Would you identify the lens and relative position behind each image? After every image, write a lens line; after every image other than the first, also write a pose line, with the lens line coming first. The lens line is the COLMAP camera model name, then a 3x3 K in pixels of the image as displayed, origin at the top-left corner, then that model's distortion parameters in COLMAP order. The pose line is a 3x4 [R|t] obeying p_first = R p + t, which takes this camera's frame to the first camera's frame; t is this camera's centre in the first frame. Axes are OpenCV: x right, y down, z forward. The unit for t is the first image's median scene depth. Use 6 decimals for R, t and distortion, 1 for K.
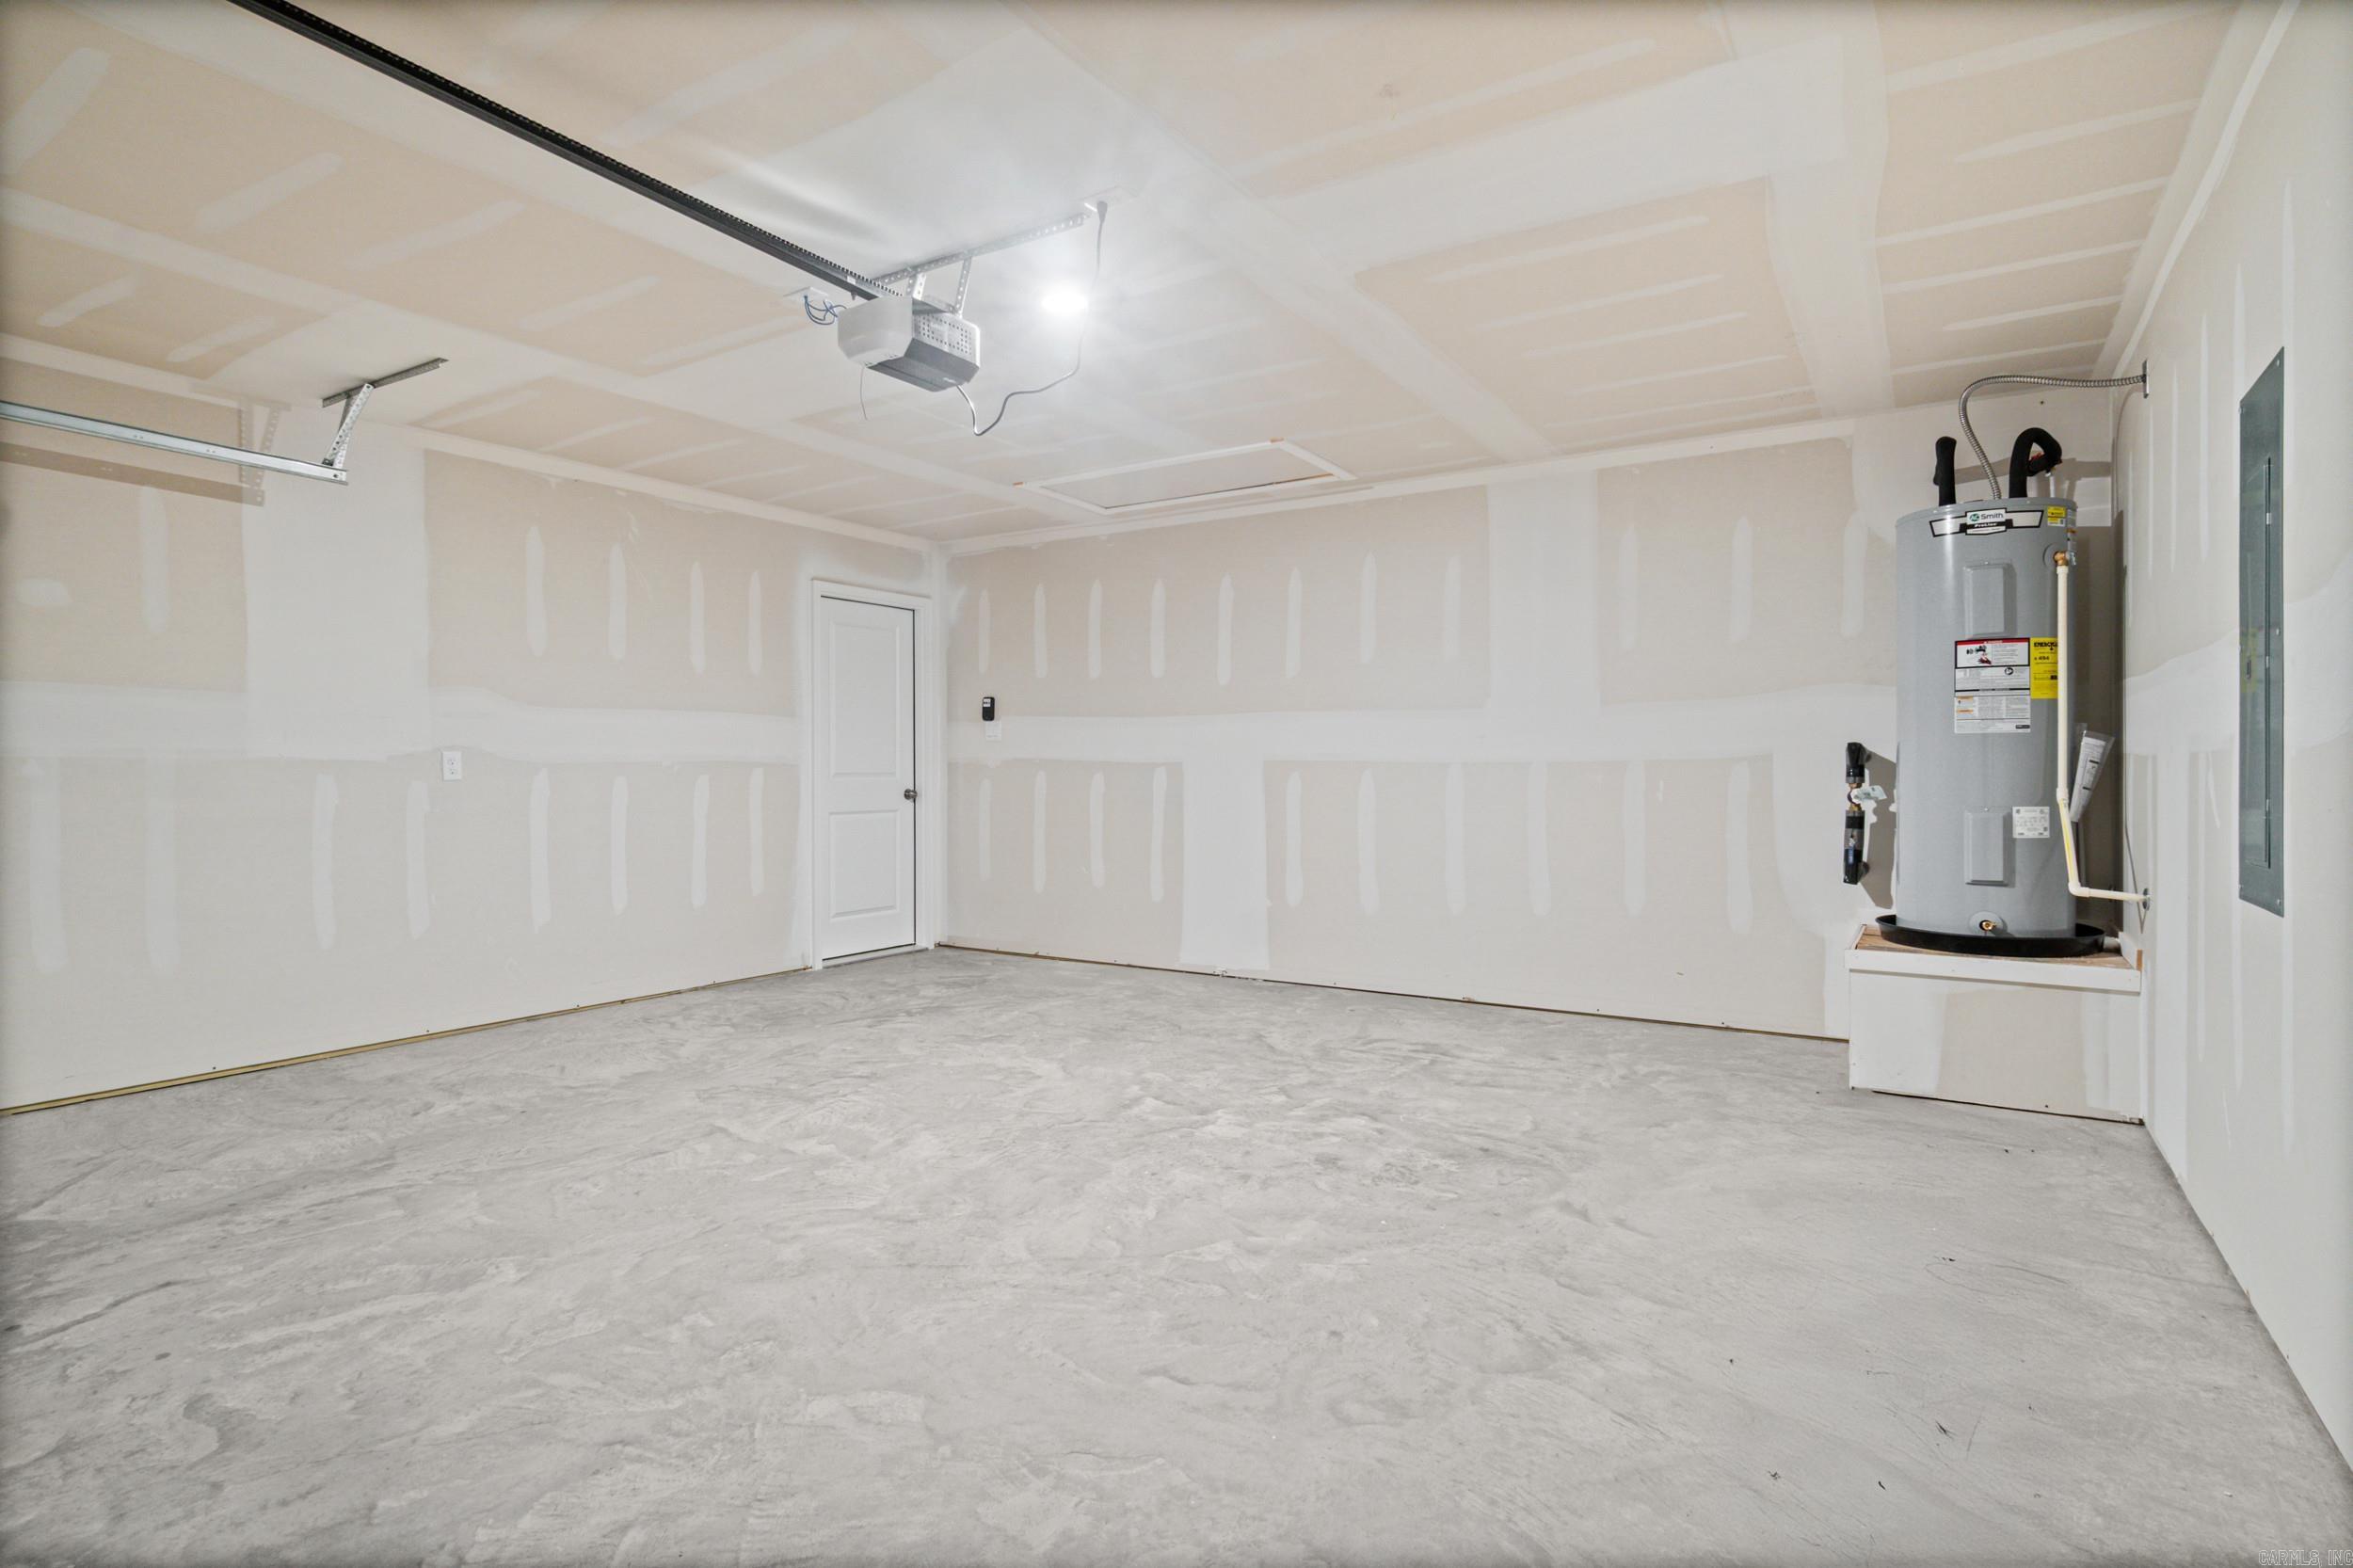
lens RADIAL K [[1205.3, 0, 1170.8], [0, 1205.3, 775.6], [0, 0, 1]] dist [-0.008801, 0.002384]
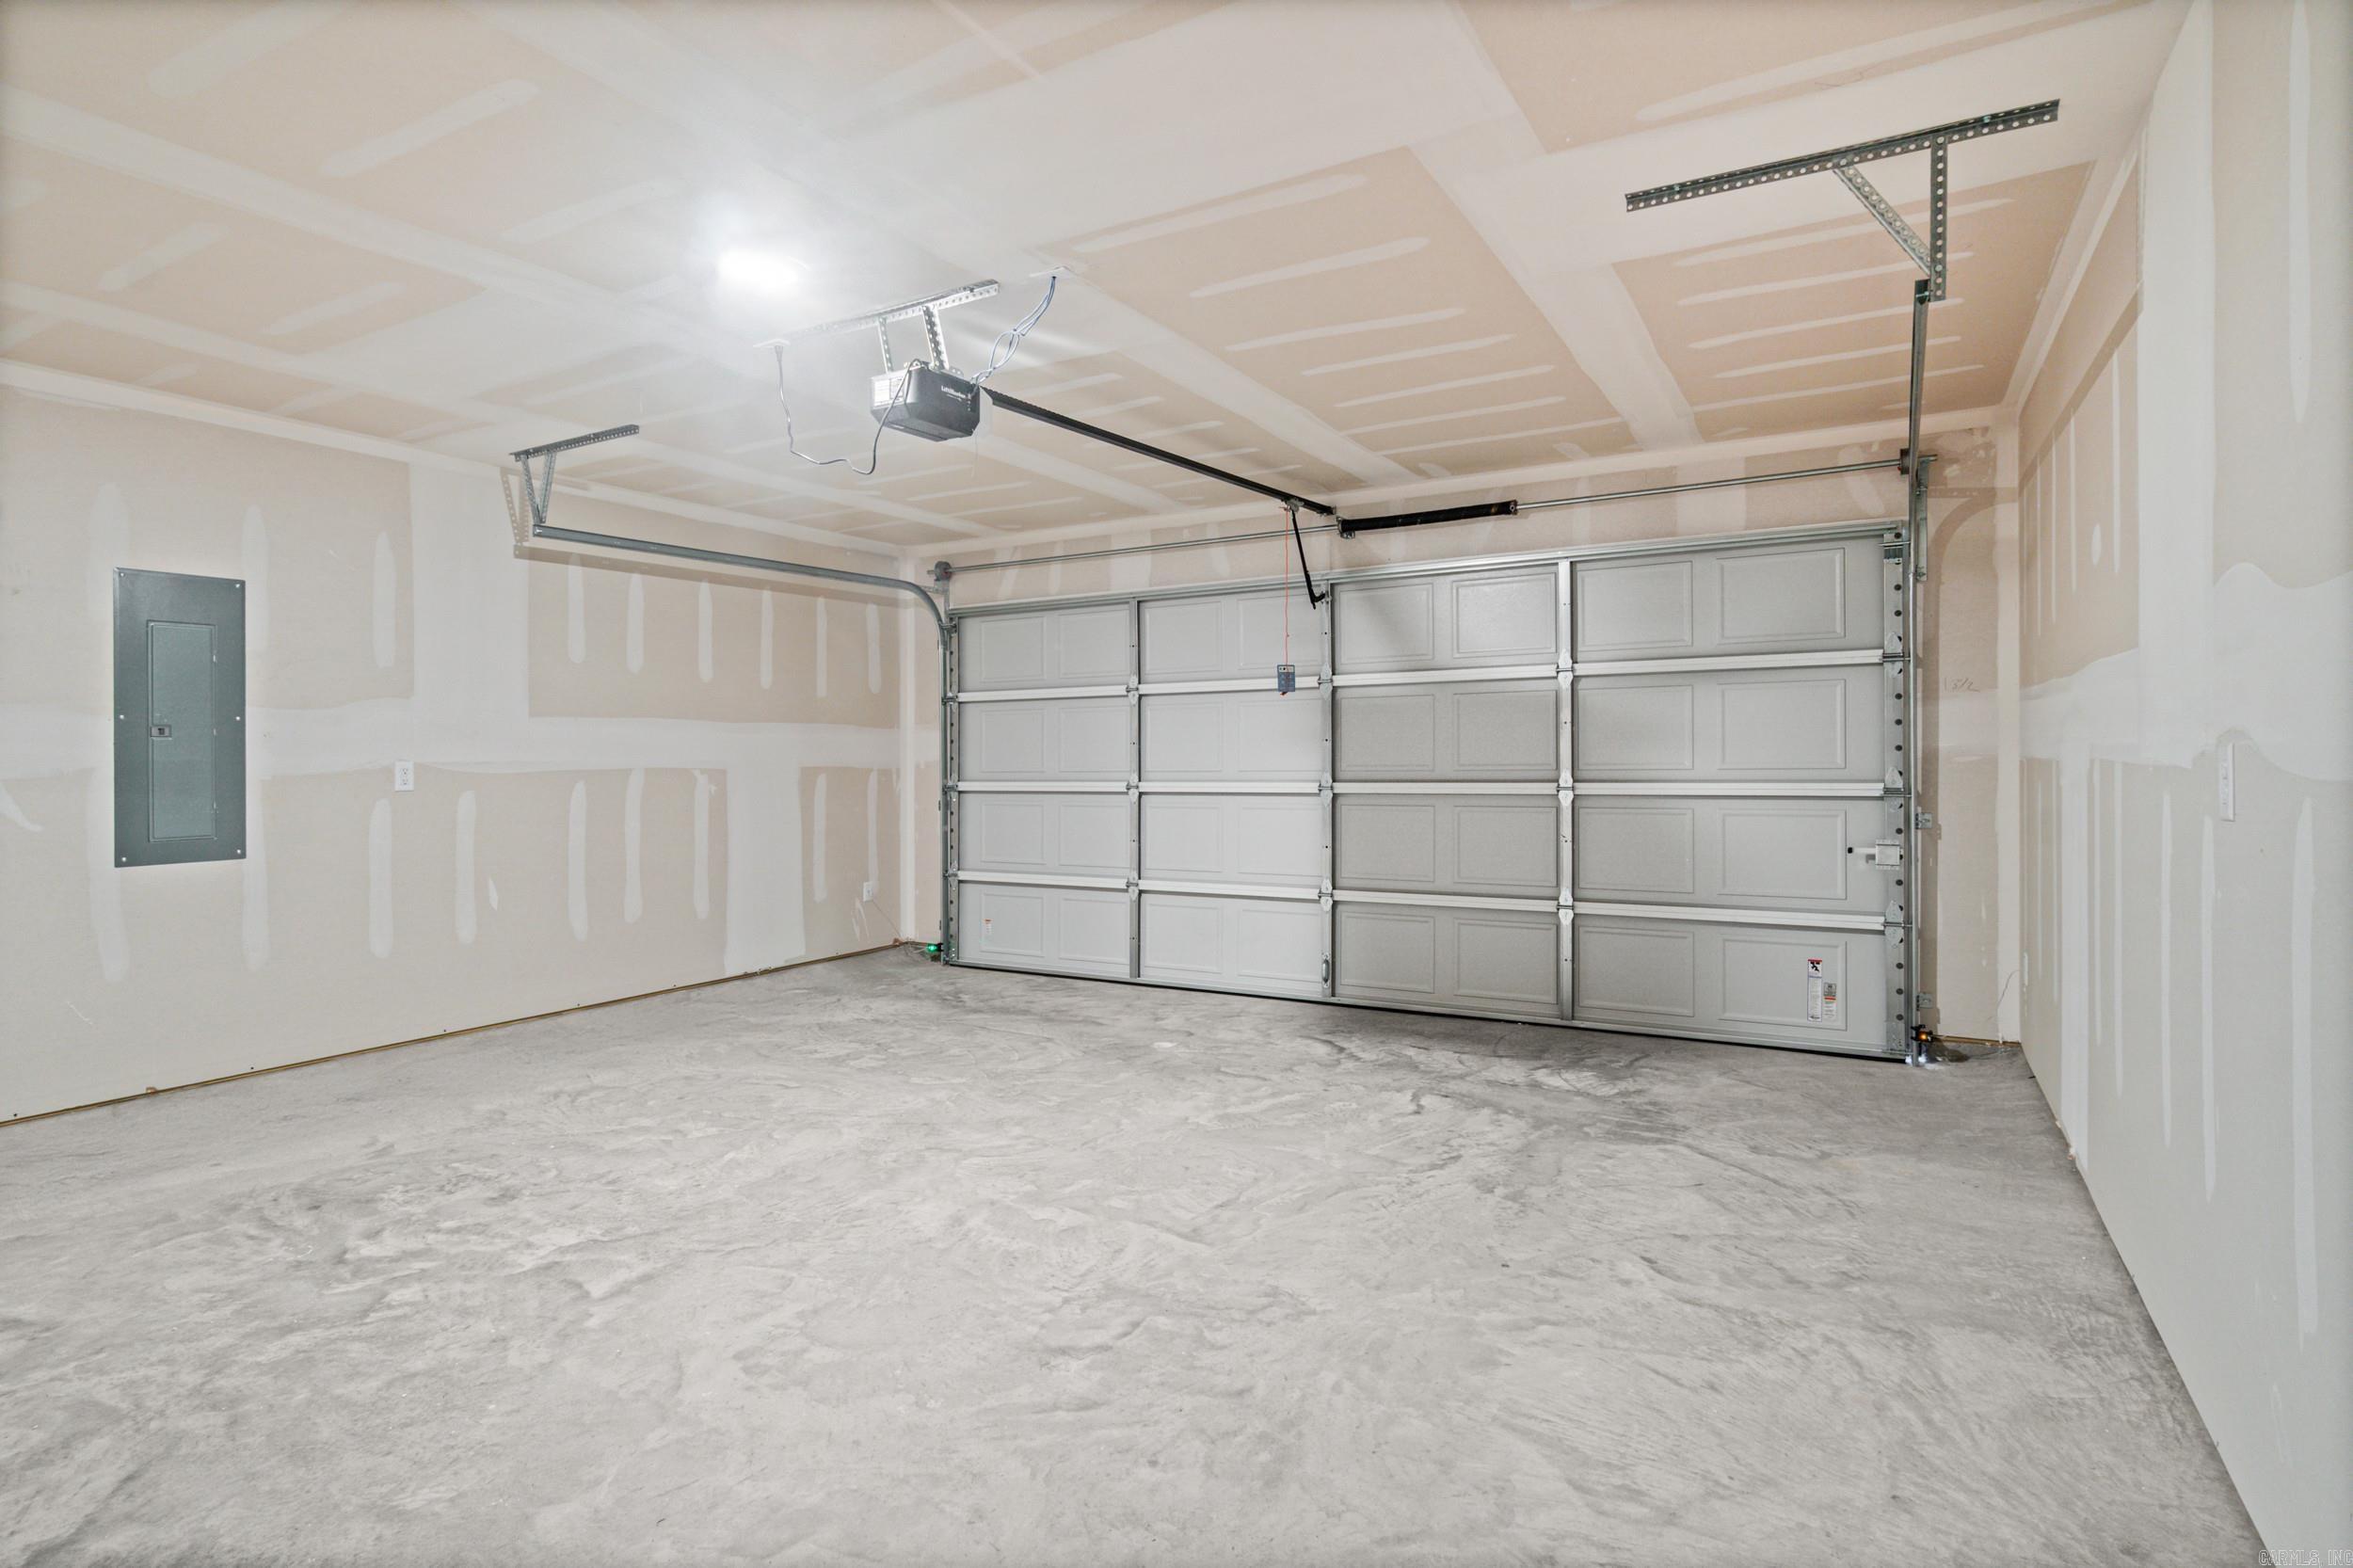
lens RADIAL K [[1205.3, 0, 1183.3], [0, 1205.3, 764.6], [0, 0, 1]] dist [-0.008801, 0.002384]
pose [[-0.998495, 0.011777, -0.053566, -0.370670], [0.011026, 0.999837, 0.014301, -0.035589], [0.053726, 0.013689, -0.998462, 2.010938]]
